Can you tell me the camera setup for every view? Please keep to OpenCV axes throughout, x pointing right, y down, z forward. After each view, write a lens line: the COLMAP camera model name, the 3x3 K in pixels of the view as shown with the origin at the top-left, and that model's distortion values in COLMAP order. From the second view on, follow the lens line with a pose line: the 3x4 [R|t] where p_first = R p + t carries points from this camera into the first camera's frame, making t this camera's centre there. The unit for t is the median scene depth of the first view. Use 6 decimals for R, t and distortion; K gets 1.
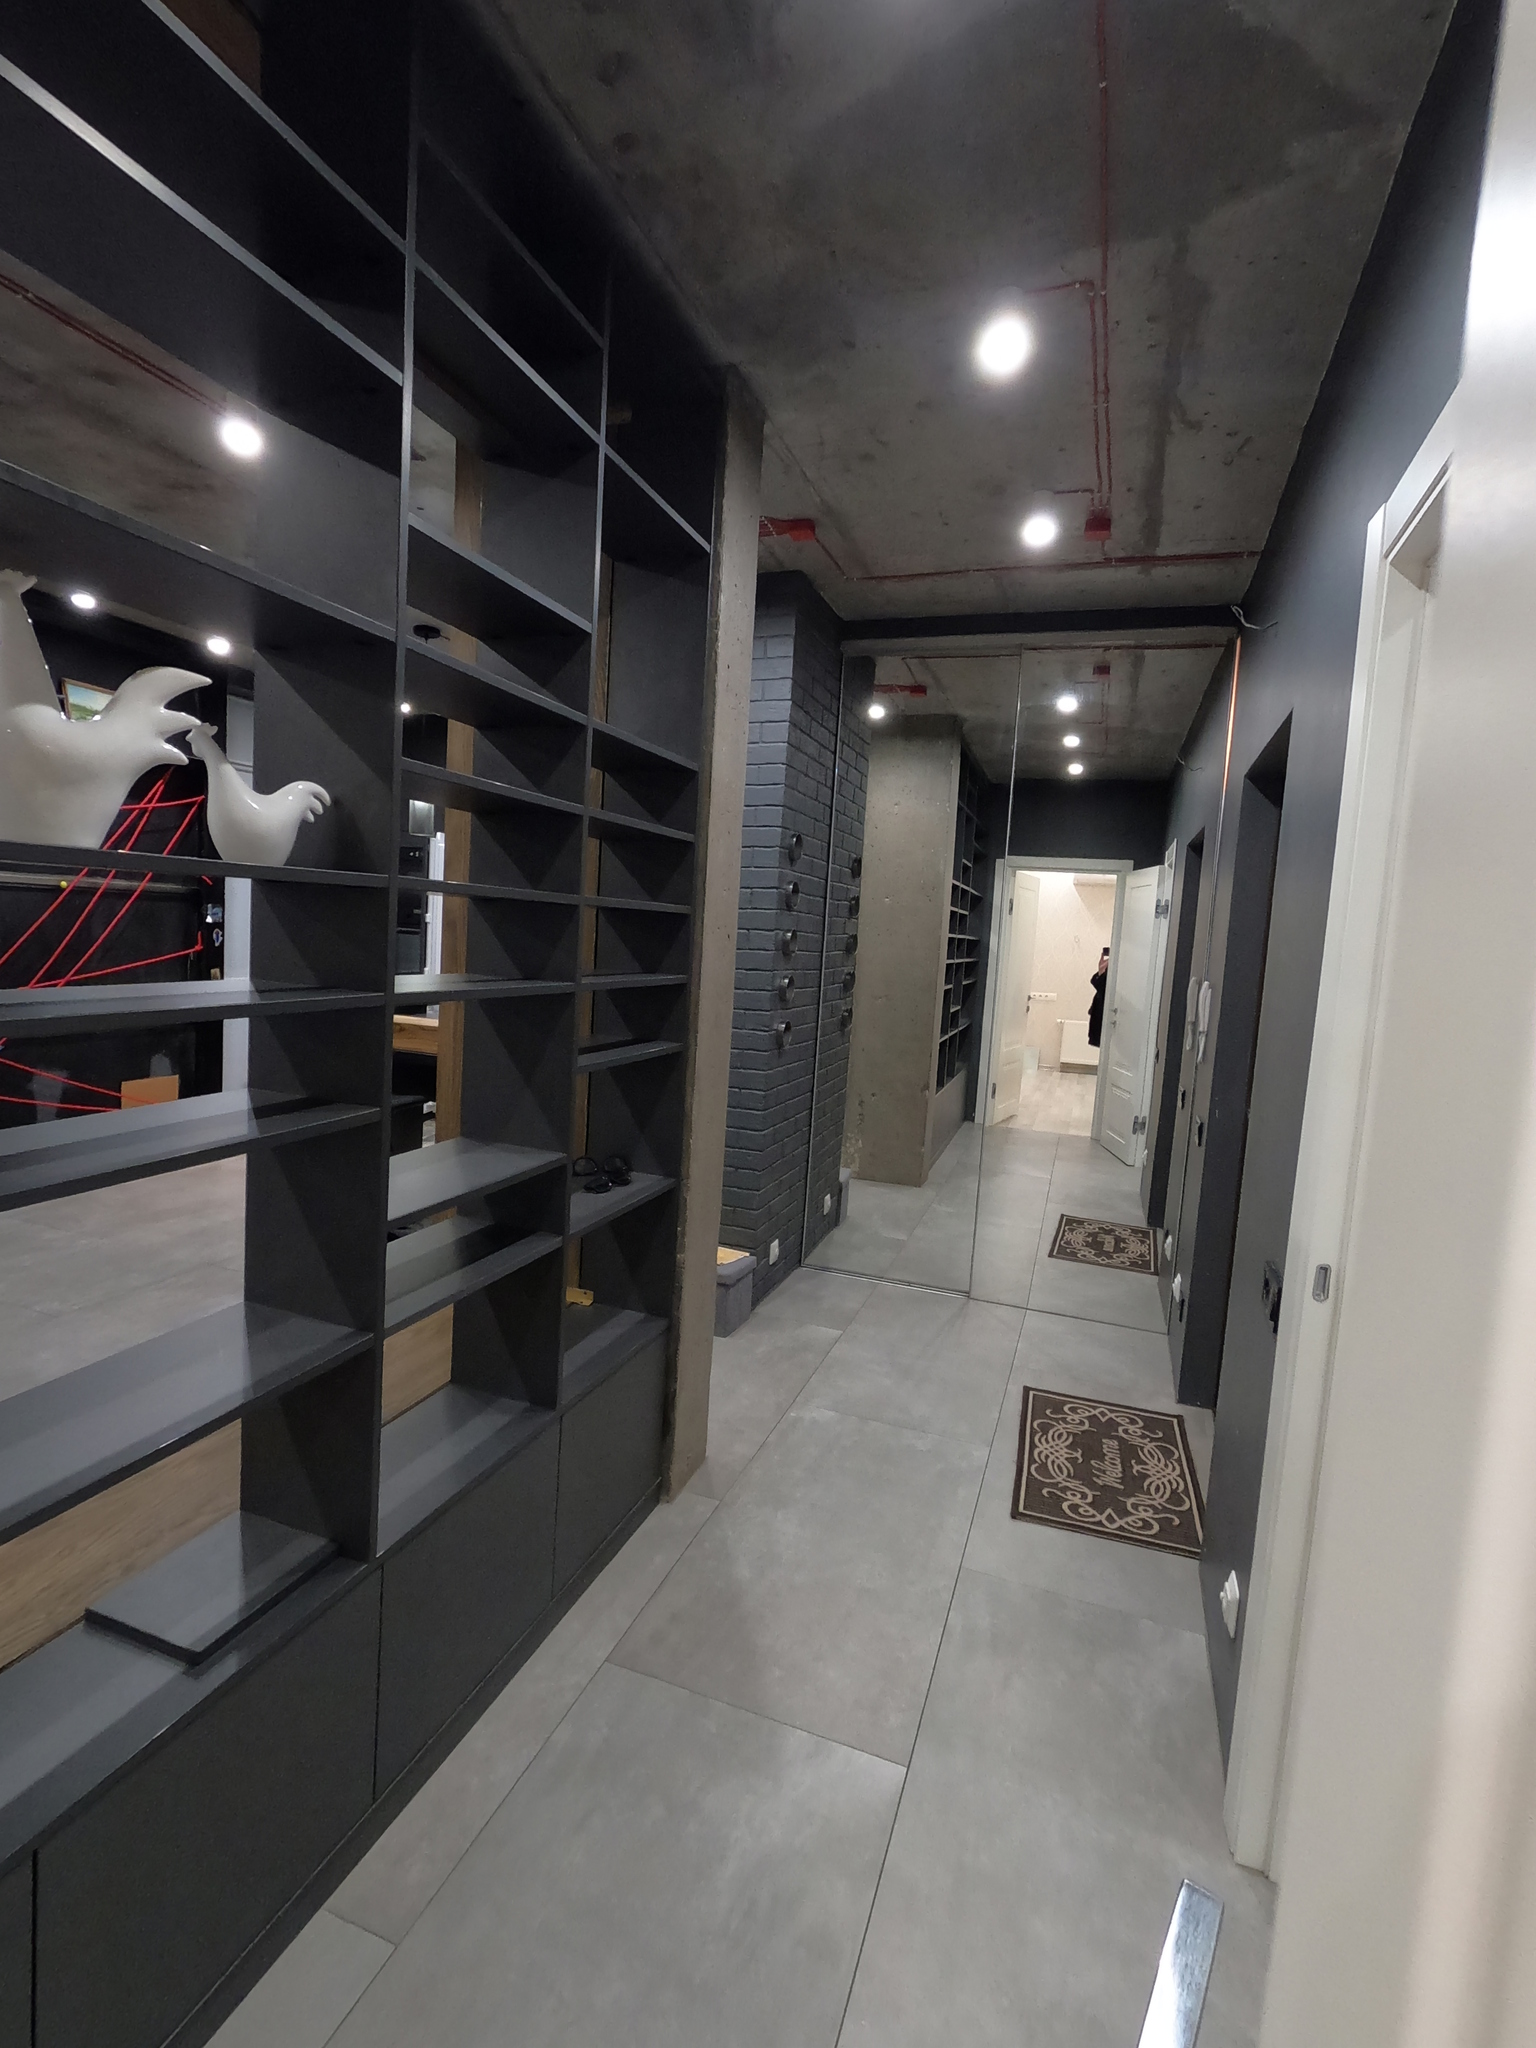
lens RADIAL K [[980.5, 0, 772.1], [0, 980.5, 1017.7], [0, 0, 1]] dist [-0.006502, 0.002596]
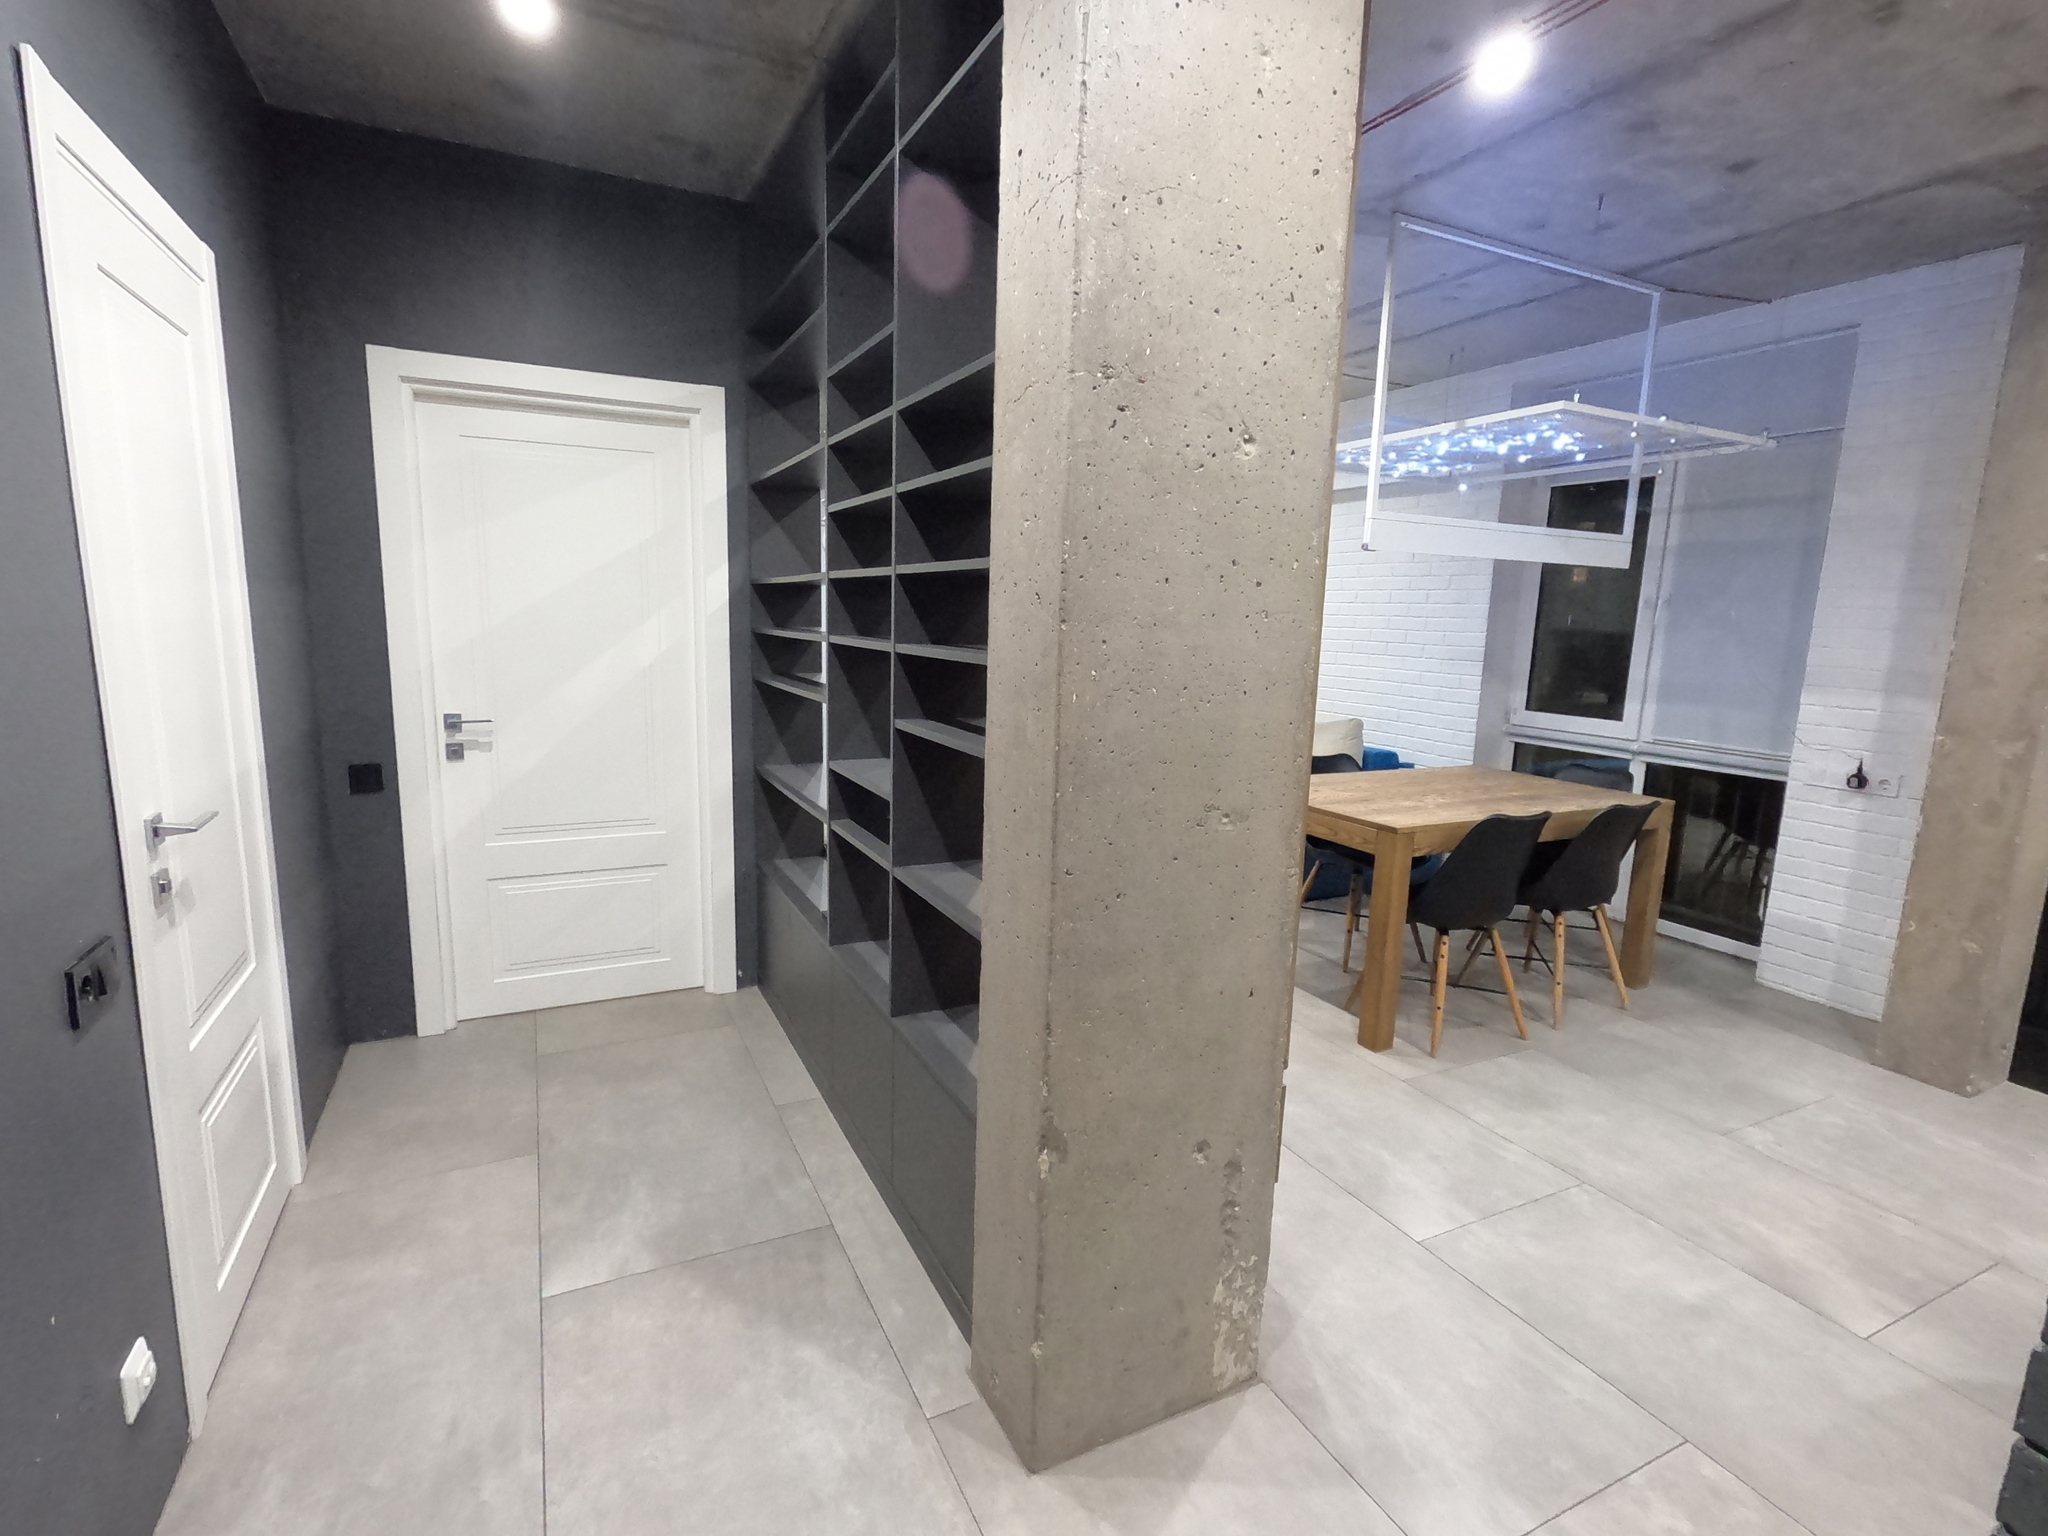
lens RADIAL K [[980.5, 0, 1017.1], [0, 980.5, 769.2], [0, 0, 1]] dist [-0.006502, 0.002596]
pose [[-0.694485, 0.028789, -0.718931, 0.472659], [-0.145422, 0.972961, 0.179439, -0.106977], [0.704658, 0.229166, -0.671521, 1.712630]]
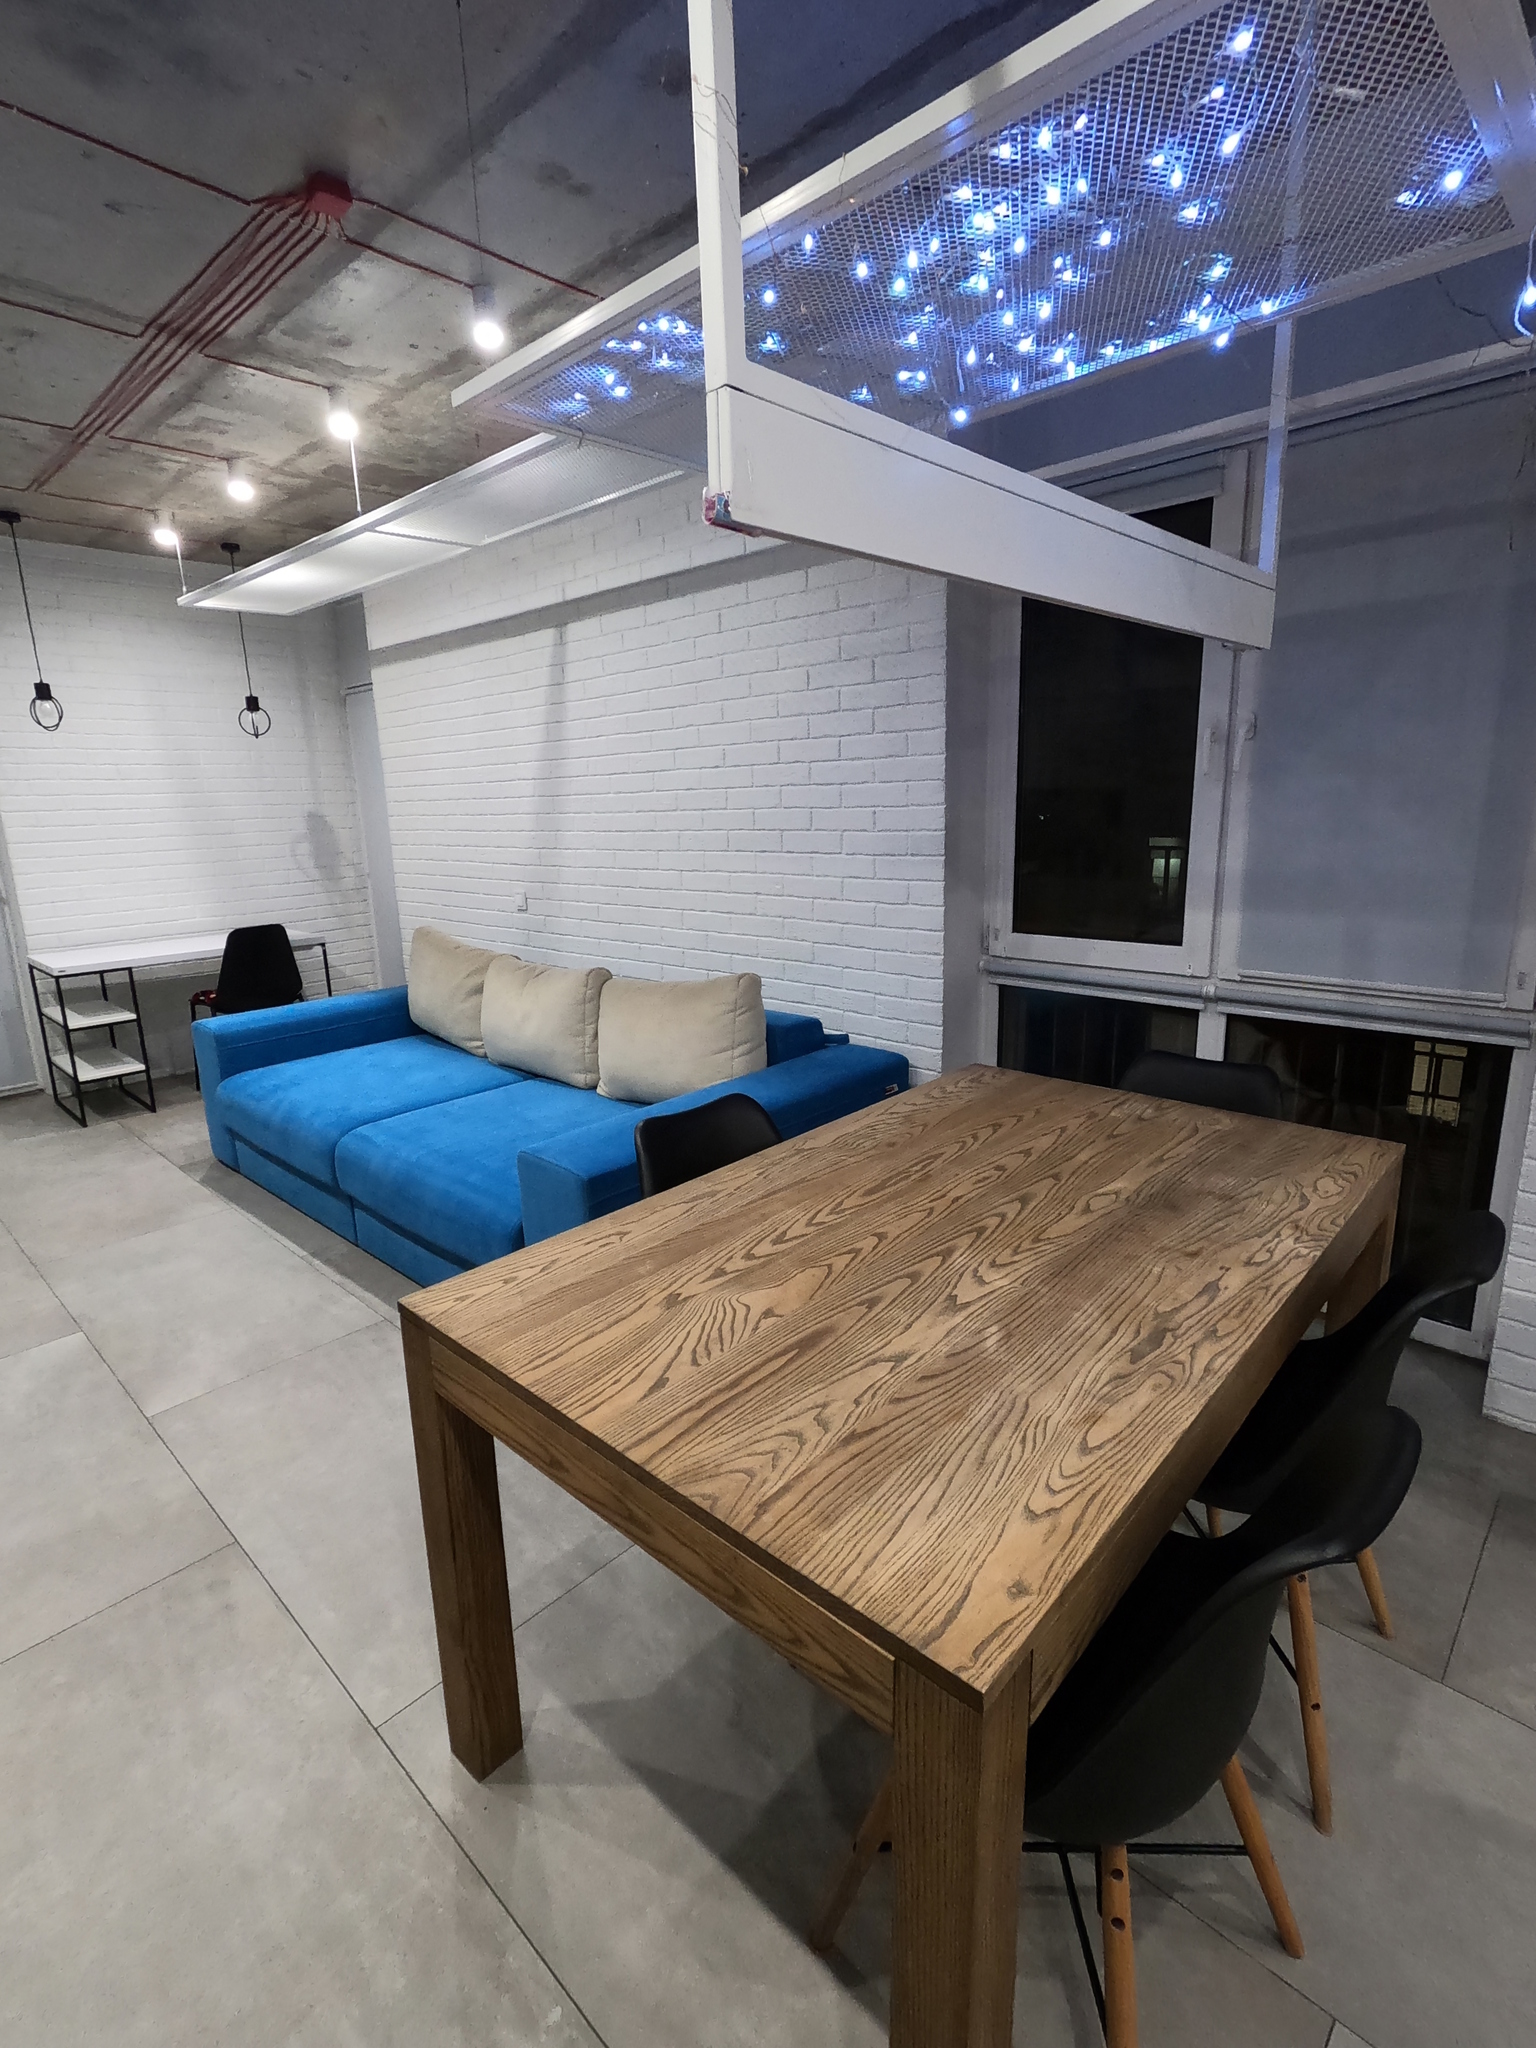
lens RADIAL K [[980.5, 0, 751.6], [0, 980.5, 1019.7], [0, 0, 1]] dist [-0.006502, 0.002596]
pose [[-0.412428, 0.148368, -0.898827, 0.411109], [-0.088540, 0.975449, 0.201643, -0.108145], [0.906677, 0.162745, -0.389166, 1.683451]]
